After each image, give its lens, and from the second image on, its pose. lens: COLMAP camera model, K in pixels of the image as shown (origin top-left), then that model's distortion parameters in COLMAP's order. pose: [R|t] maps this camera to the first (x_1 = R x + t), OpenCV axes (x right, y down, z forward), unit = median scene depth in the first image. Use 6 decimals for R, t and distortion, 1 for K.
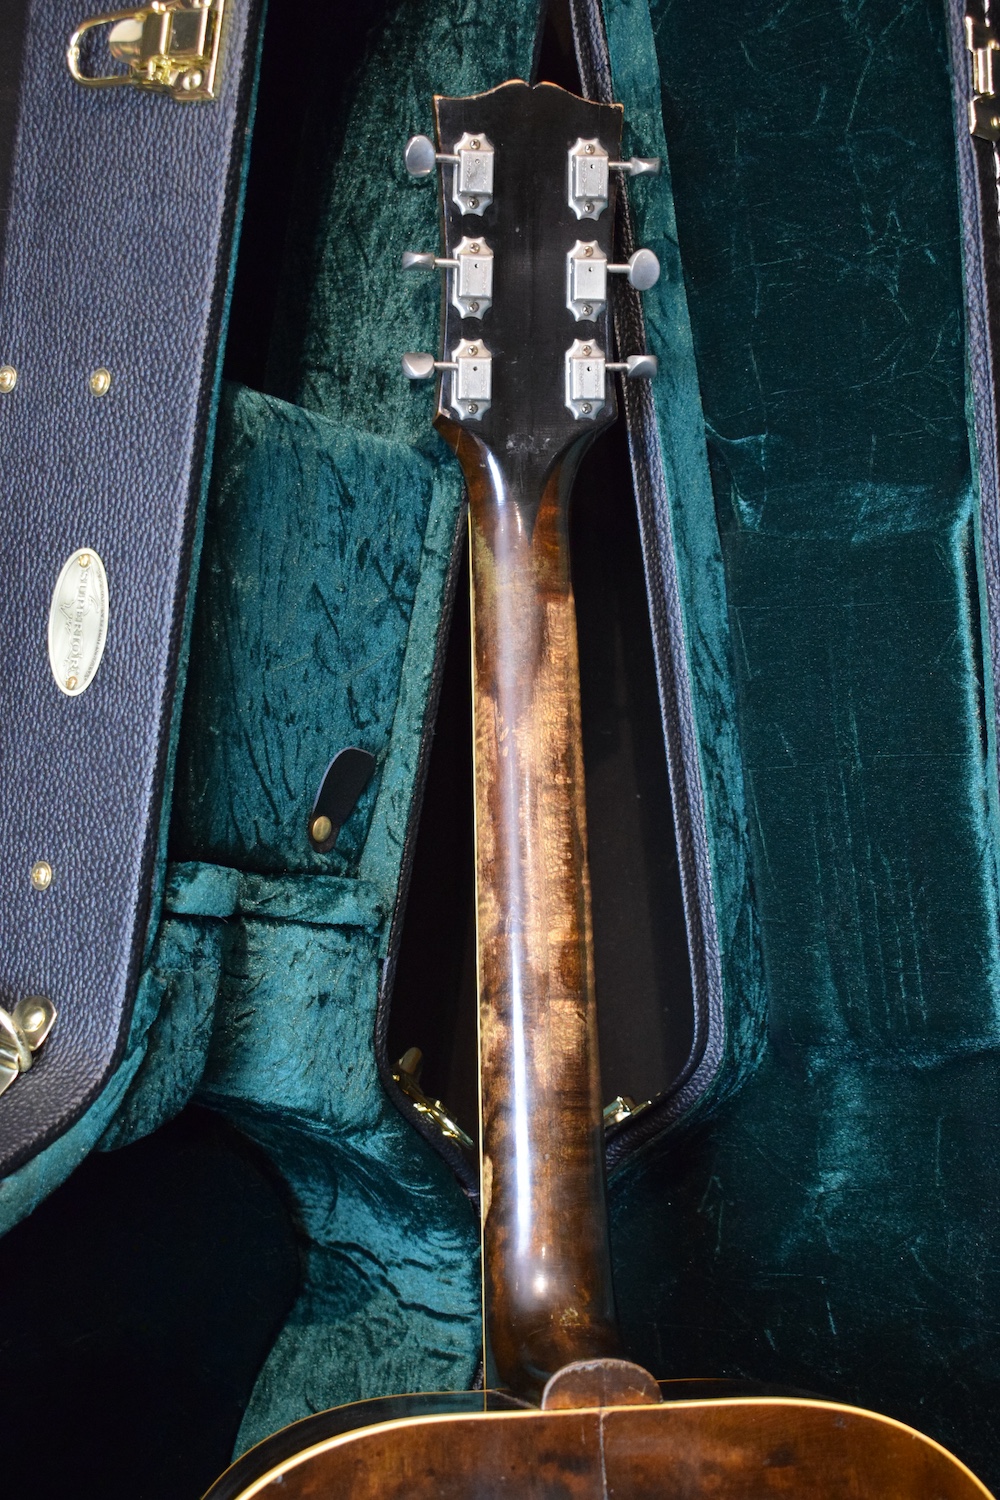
lens RADIAL K [[2124.3, 0, 505.4], [0, 2124.3, 752.2], [0, 0, 1]] dist [-0.037800, 0.000000]
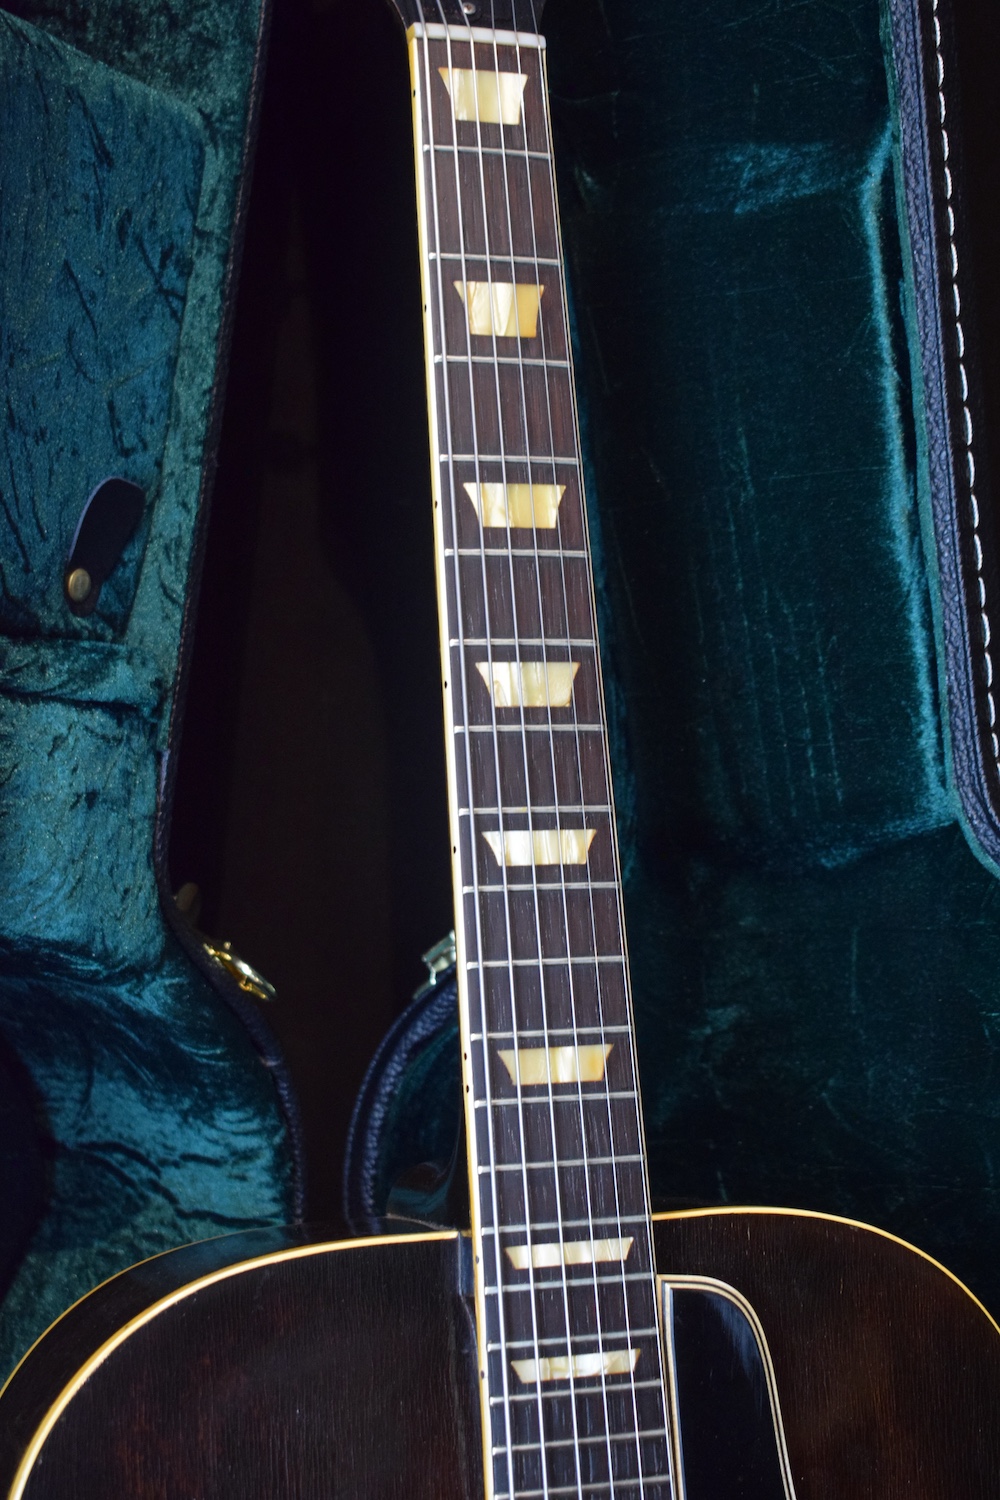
lens RADIAL K [[2540.5, 0, 495.9], [0, 2540.5, 761.3], [0, 0, 1]] dist [-0.010752, 0.000000]
pose [[0.989546, -0.030605, 0.140930, -0.067550], [0.028503, 0.999451, 0.016909, 0.088202], [-0.141371, -0.012715, 0.989875, 0.053578]]
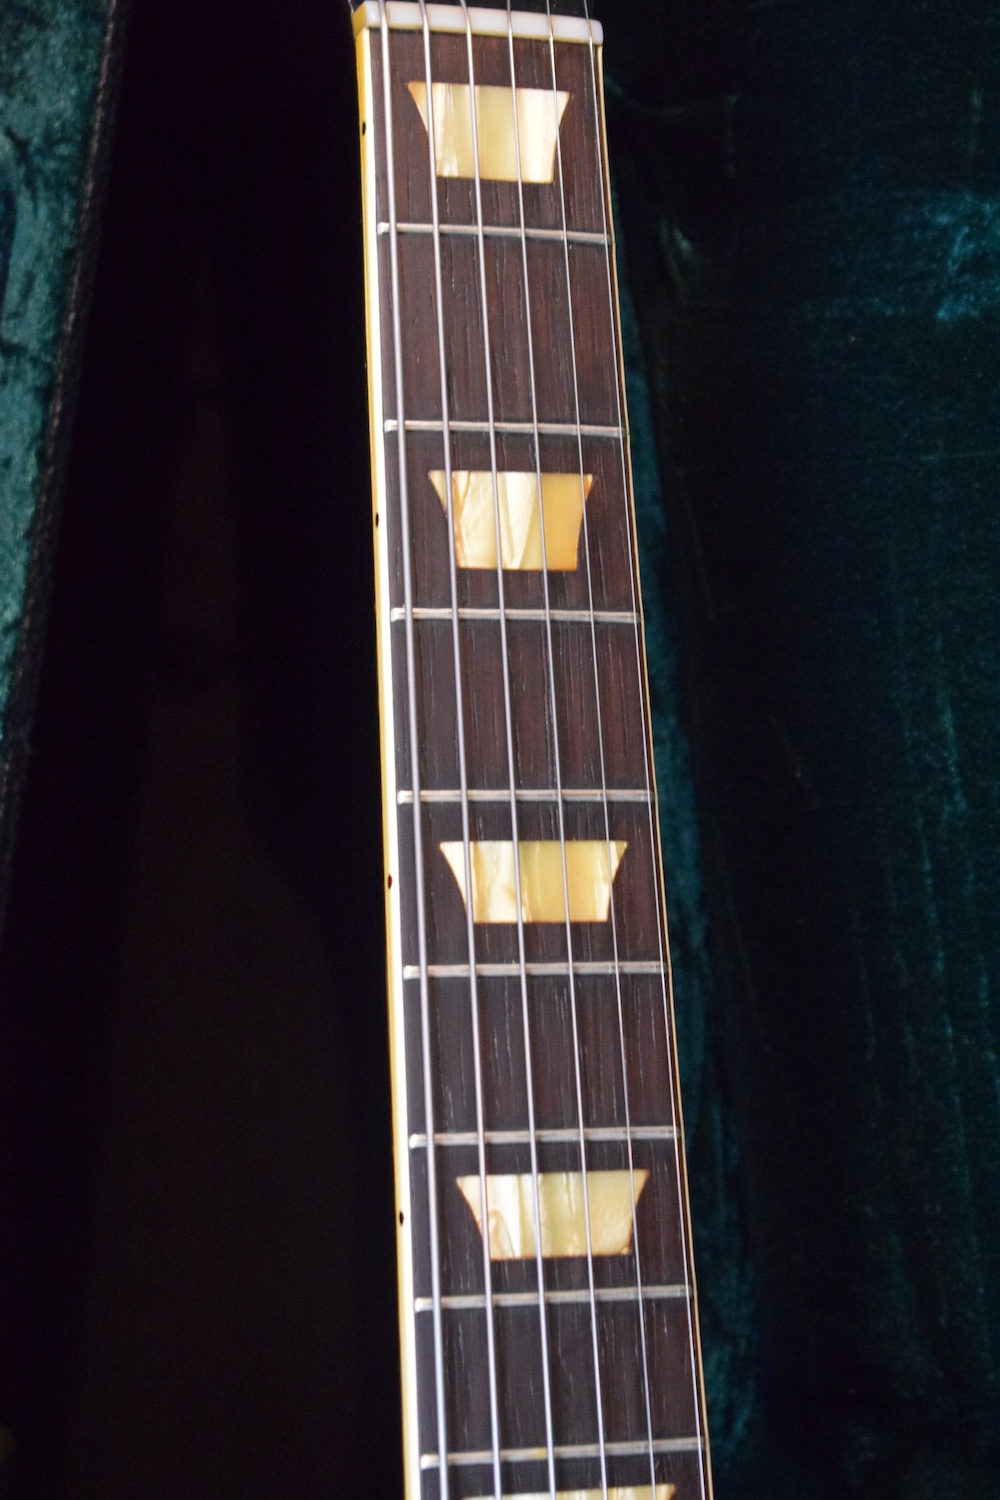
lens RADIAL K [[3293.4, 0, 485.9], [0, 3293.4, 751.0], [0, 0, 1]] dist [0.051477, 0.000000]
pose [[0.994131, -0.017622, 0.106739, -0.011901], [0.017723, 0.999843, 0.000009, -0.007073], [-0.106723, 0.001883, 0.994287, 0.292535]]
